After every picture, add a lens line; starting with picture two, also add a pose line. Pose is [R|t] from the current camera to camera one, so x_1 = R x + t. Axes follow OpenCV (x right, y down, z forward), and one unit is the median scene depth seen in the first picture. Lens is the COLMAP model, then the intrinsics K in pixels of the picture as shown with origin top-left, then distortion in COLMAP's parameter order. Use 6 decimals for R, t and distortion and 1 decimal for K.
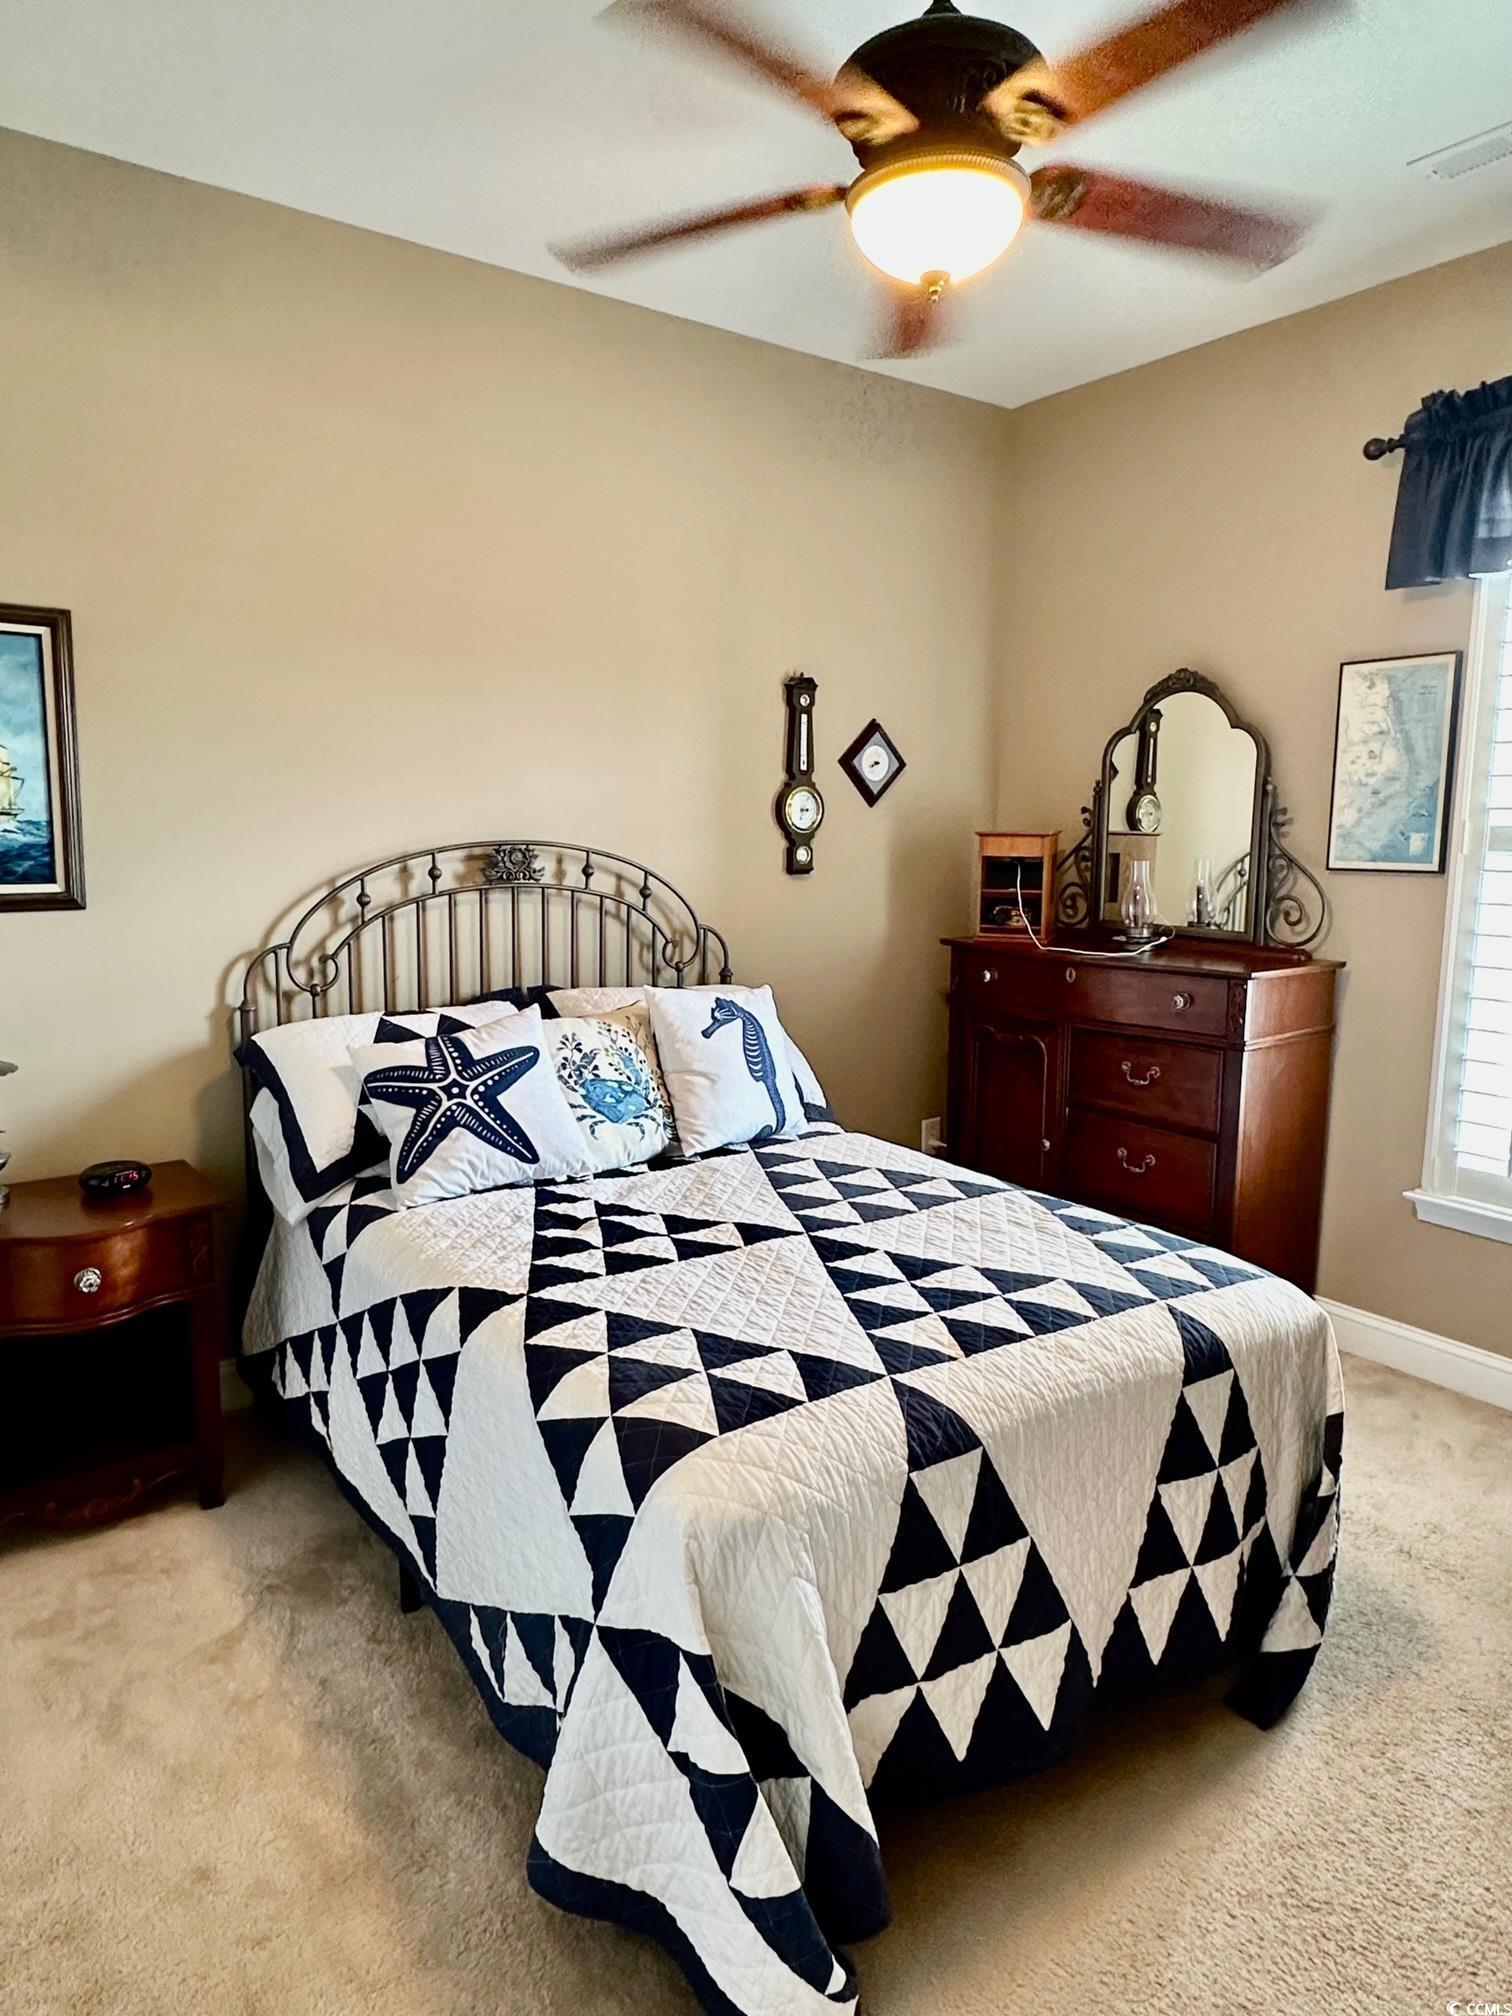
lens RADIAL K [[1287.5, 0, 753.3], [0, 1287.5, 1004.9], [0, 0, 1]] dist [0.004680, 0.000161]
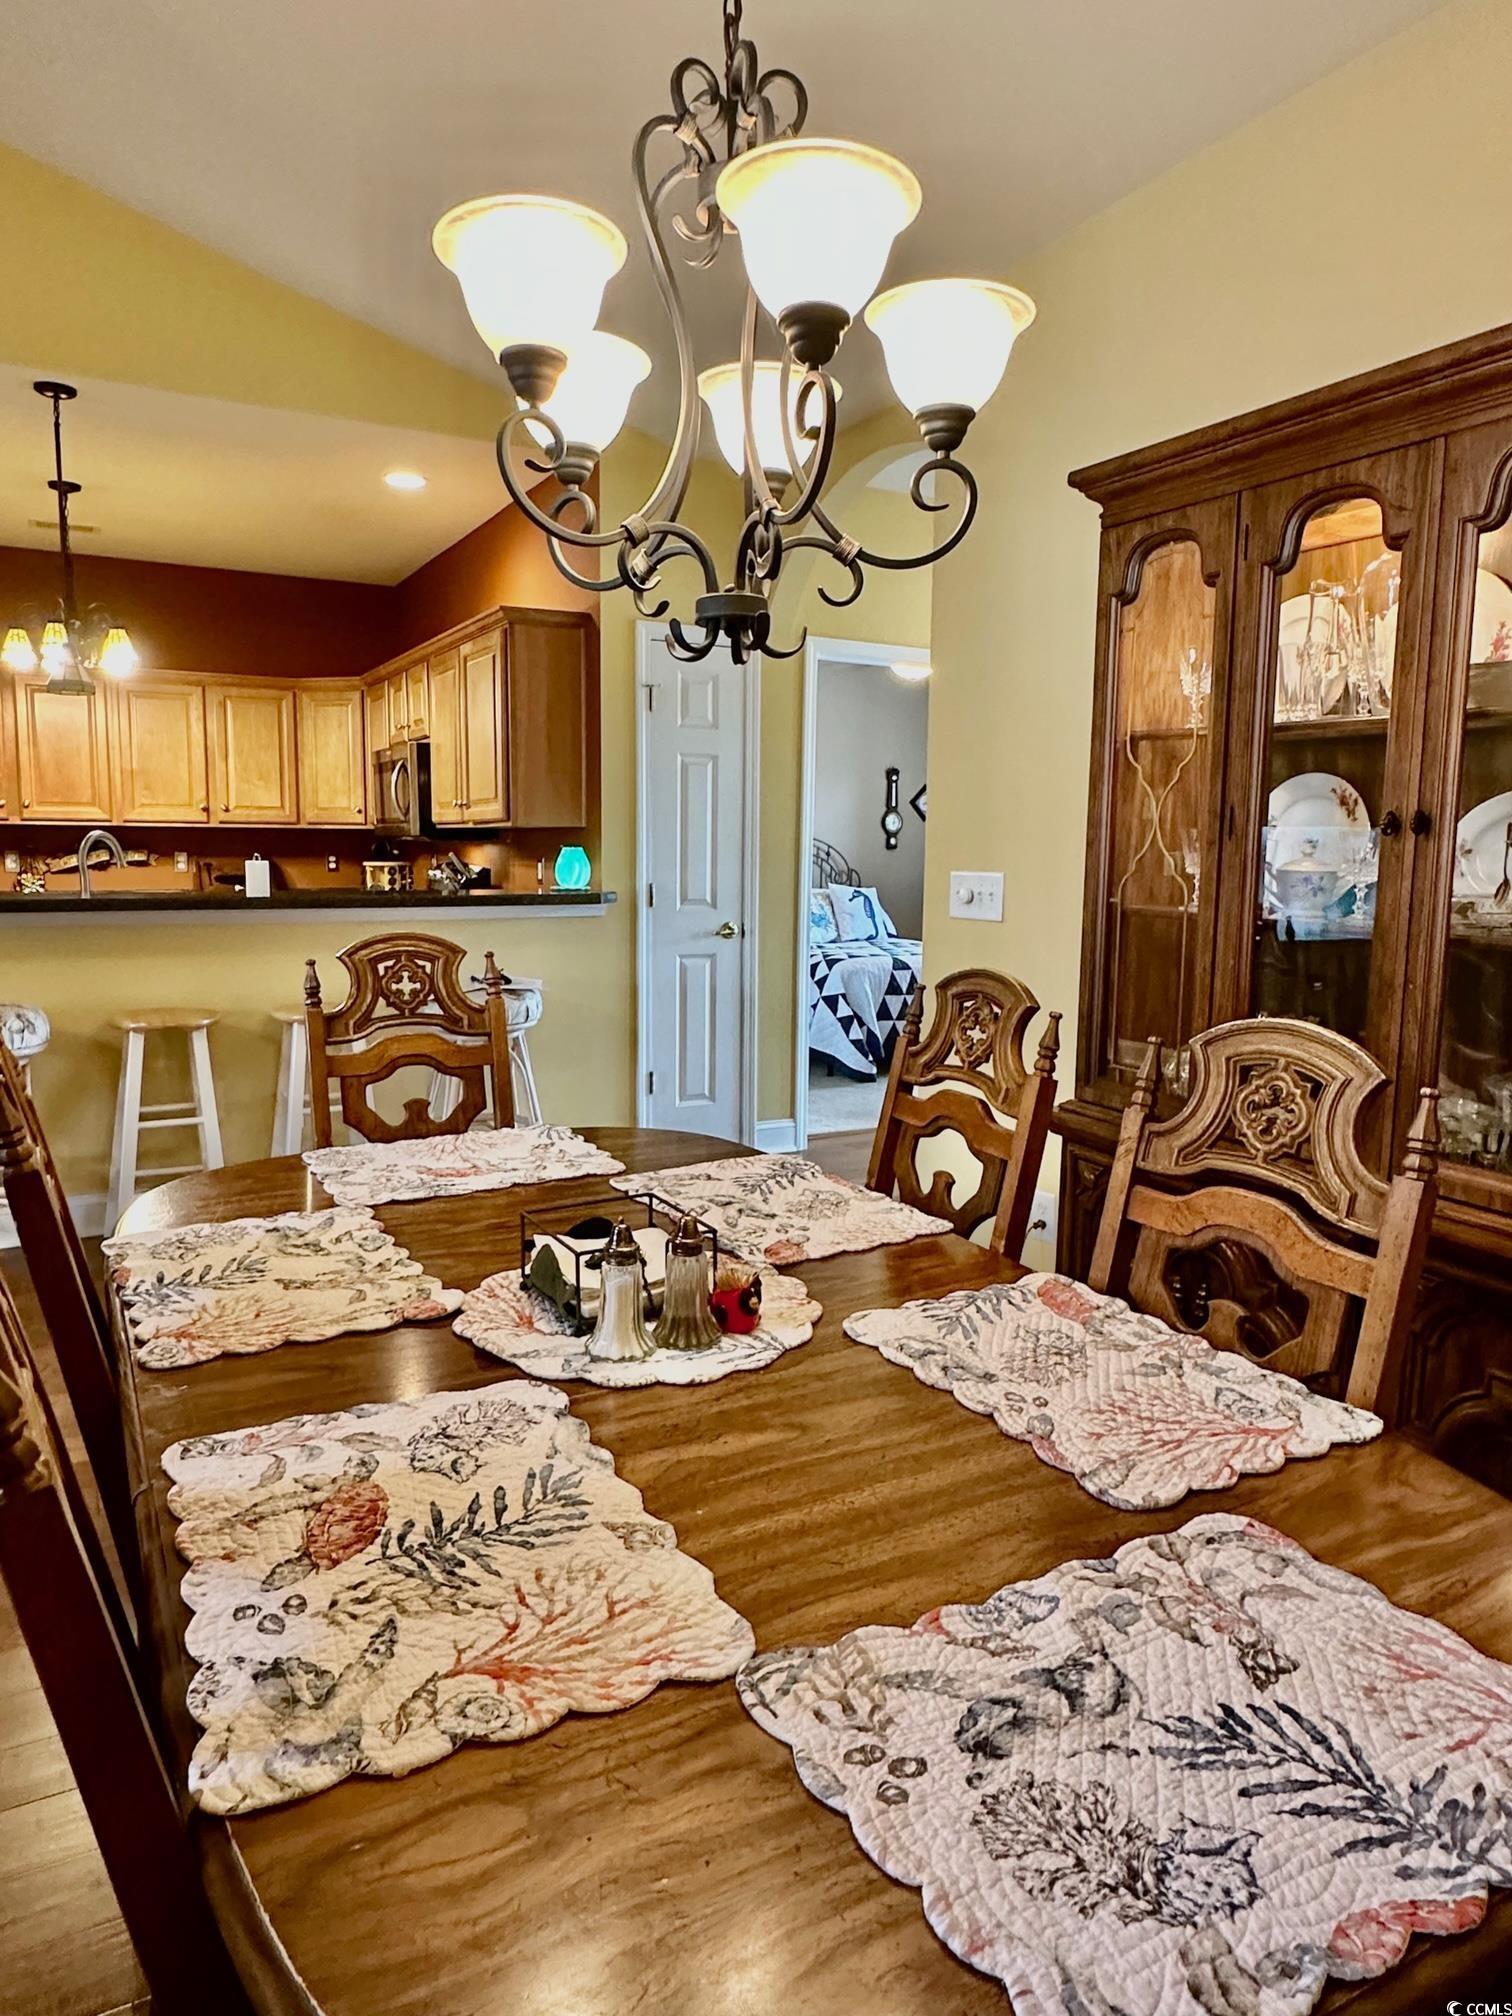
lens RADIAL K [[1268.9, 0, 754.4], [0, 1268.9, 1007.6], [0, 0, 1]] dist [-0.005383, 0.001604]
pose [[0.992002, 0.014120, -0.125429, 0.099729], [-0.016576, 0.999690, -0.018561, 0.291764], [0.125128, 0.020491, 0.991929, -1.657455]]
